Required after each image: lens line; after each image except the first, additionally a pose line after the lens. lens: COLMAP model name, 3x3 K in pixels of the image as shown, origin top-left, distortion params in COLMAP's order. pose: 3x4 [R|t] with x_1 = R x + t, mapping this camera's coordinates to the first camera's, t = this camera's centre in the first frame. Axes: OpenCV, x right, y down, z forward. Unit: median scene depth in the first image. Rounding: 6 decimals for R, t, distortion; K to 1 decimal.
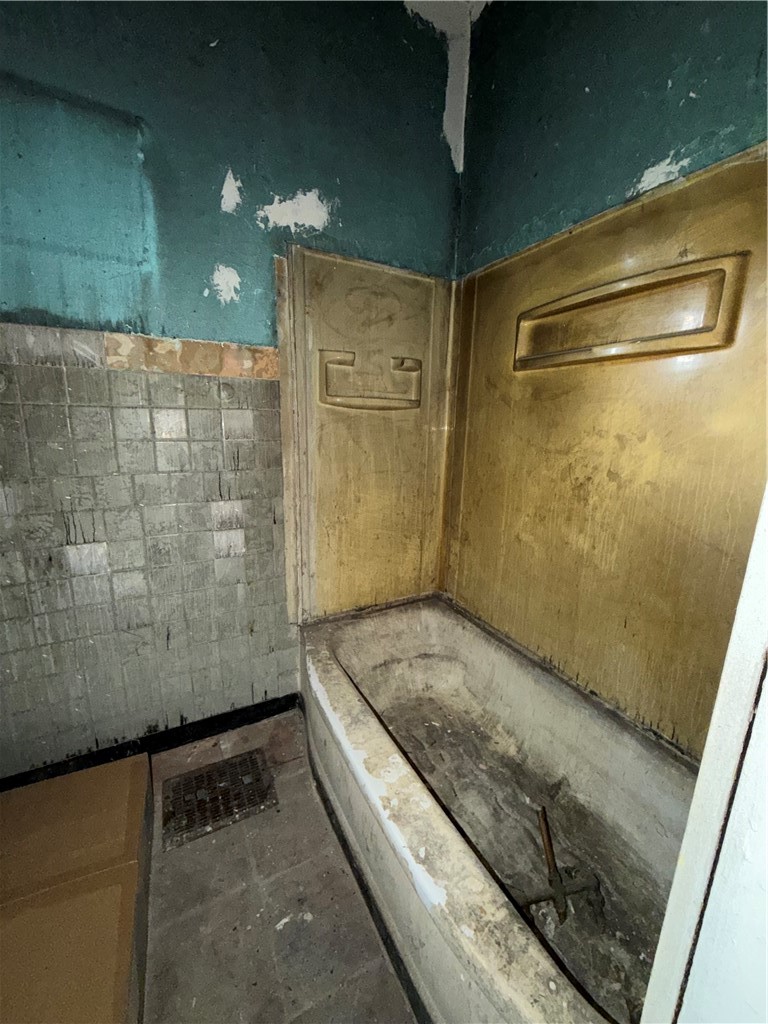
lens RADIAL K [[406.5, 0, 382.6], [0, 406.5, 508.9], [0, 0, 1]] dist [0.002657, 0.000281]
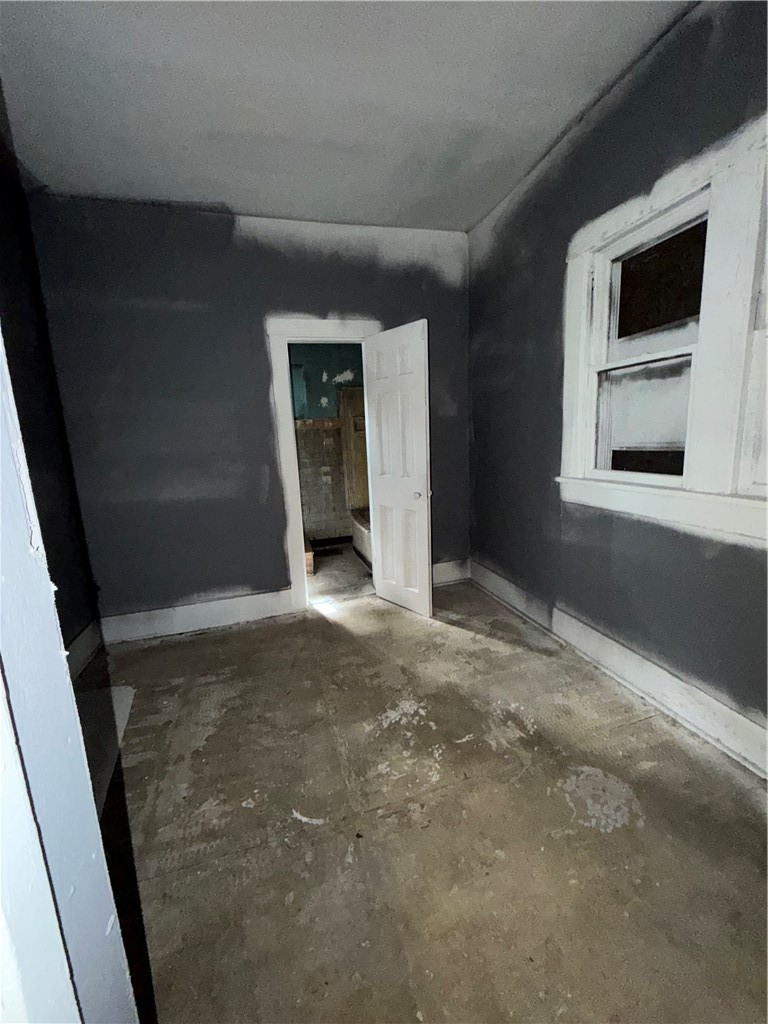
lens RADIAL K [[406.5, 0, 383.6], [0, 406.5, 510.2], [0, 0, 1]] dist [0.002657, 0.000281]
pose [[0.978407, -0.041789, -0.202420, 0.684162], [0.032325, 0.998234, -0.049837, 0.492357], [0.204145, 0.042218, 0.978030, -1.988347]]
